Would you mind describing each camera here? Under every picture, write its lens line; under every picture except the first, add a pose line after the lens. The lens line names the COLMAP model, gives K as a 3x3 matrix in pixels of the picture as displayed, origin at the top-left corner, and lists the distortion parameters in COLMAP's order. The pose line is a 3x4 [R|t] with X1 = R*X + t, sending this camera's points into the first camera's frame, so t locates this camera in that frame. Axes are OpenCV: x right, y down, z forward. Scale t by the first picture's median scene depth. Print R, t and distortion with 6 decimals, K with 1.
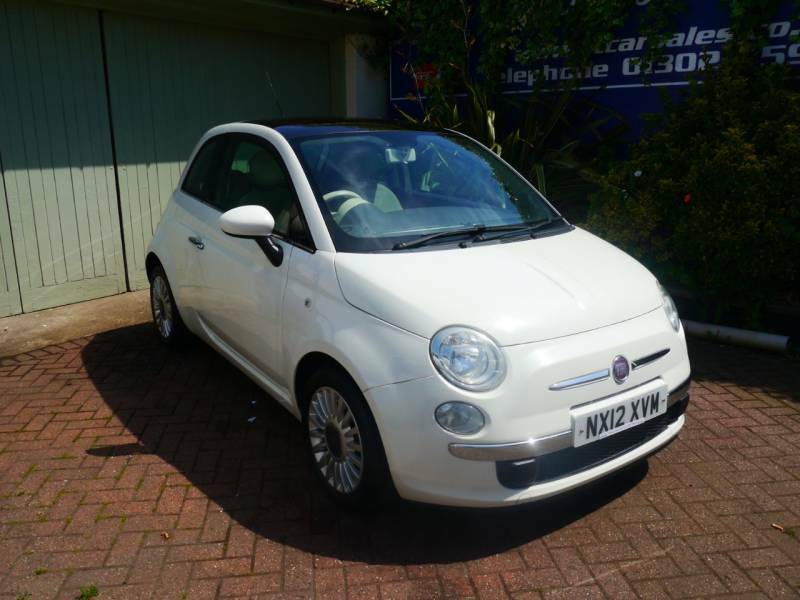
lens RADIAL K [[630.1, 0, 400.0], [0, 630.1, 300.0], [0, 0, 1]] dist [0.004442, 0.003246]
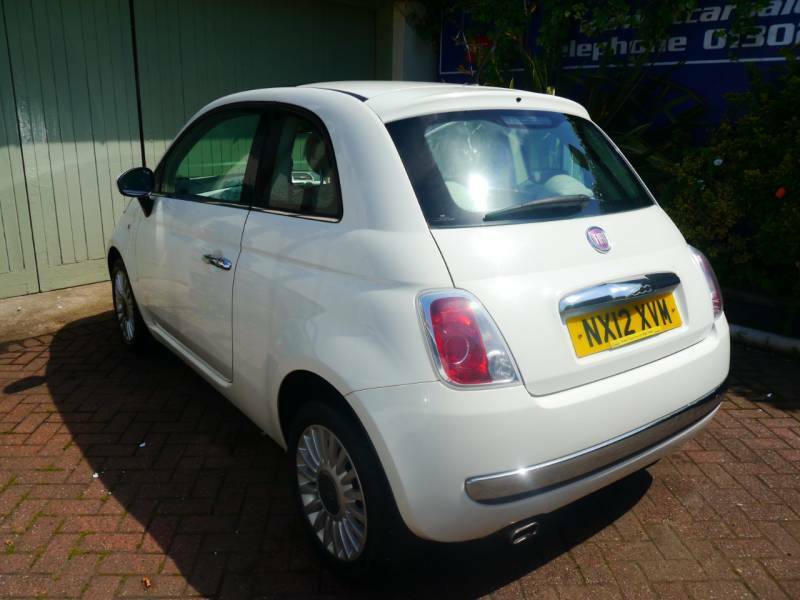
lens RADIAL K [[619.7, 0, 400.0], [0, 619.7, 300.0], [0, 0, 1]] dist [0.009536, 0.007469]
pose [[0.996919, 0.043542, -0.065238, 0.001031], [-0.041216, 0.998480, 0.036582, -0.021843], [0.066732, -0.033781, 0.997199, 0.098875]]
